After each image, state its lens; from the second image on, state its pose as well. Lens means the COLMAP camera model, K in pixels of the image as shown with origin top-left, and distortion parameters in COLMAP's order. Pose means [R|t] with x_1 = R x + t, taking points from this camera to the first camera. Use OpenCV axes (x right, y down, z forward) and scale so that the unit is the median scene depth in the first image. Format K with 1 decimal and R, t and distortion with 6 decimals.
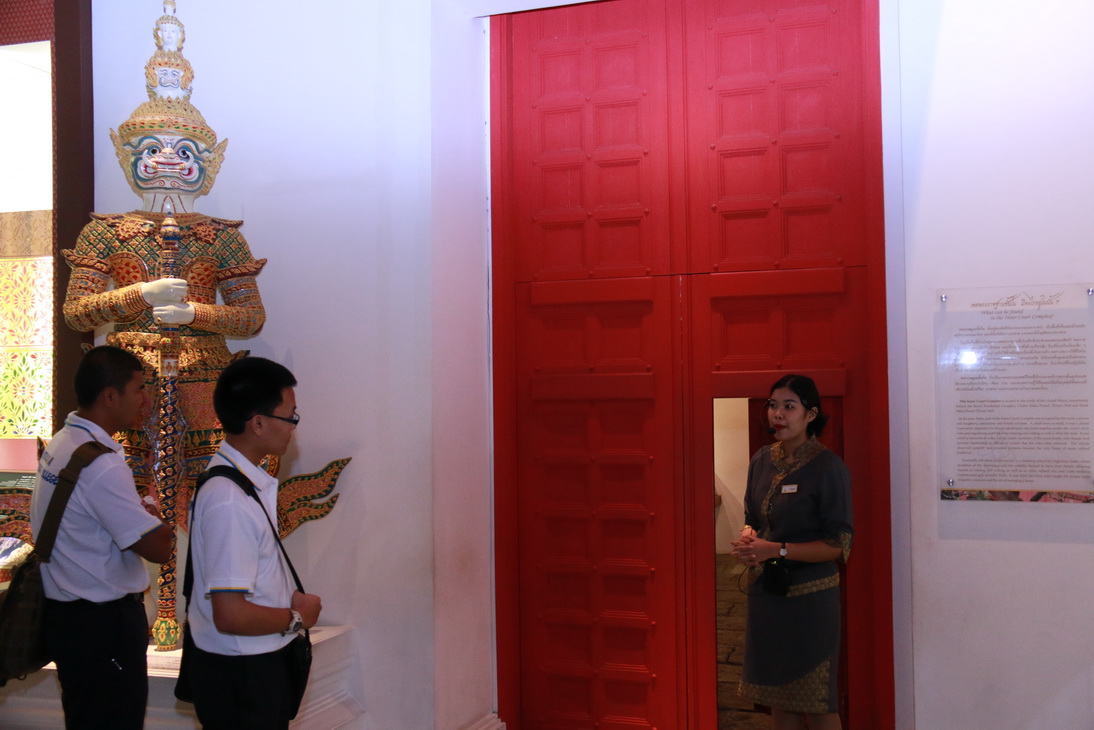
lens RADIAL K [[1141.4, 0, 547.5], [0, 1141.4, 364.9], [0, 0, 1]] dist [-0.026913, 0.000000]
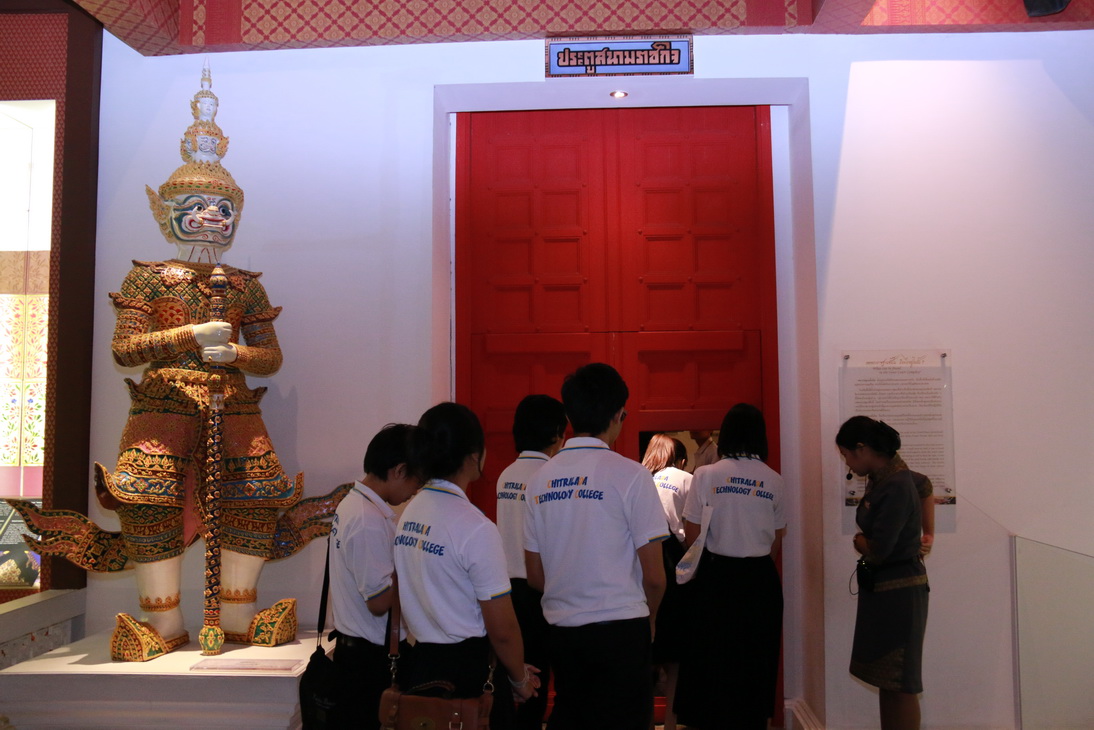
lens RADIAL K [[1017.0, 0, 546.8], [0, 1017.0, 354.4], [0, 0, 1]] dist [-0.113491, 0.000000]
pose [[0.955542, 0.025454, 0.293753, -0.304709], [-0.010953, 0.998643, -0.050906, 0.002928], [-0.294650, 0.045425, 0.954525, -0.038948]]
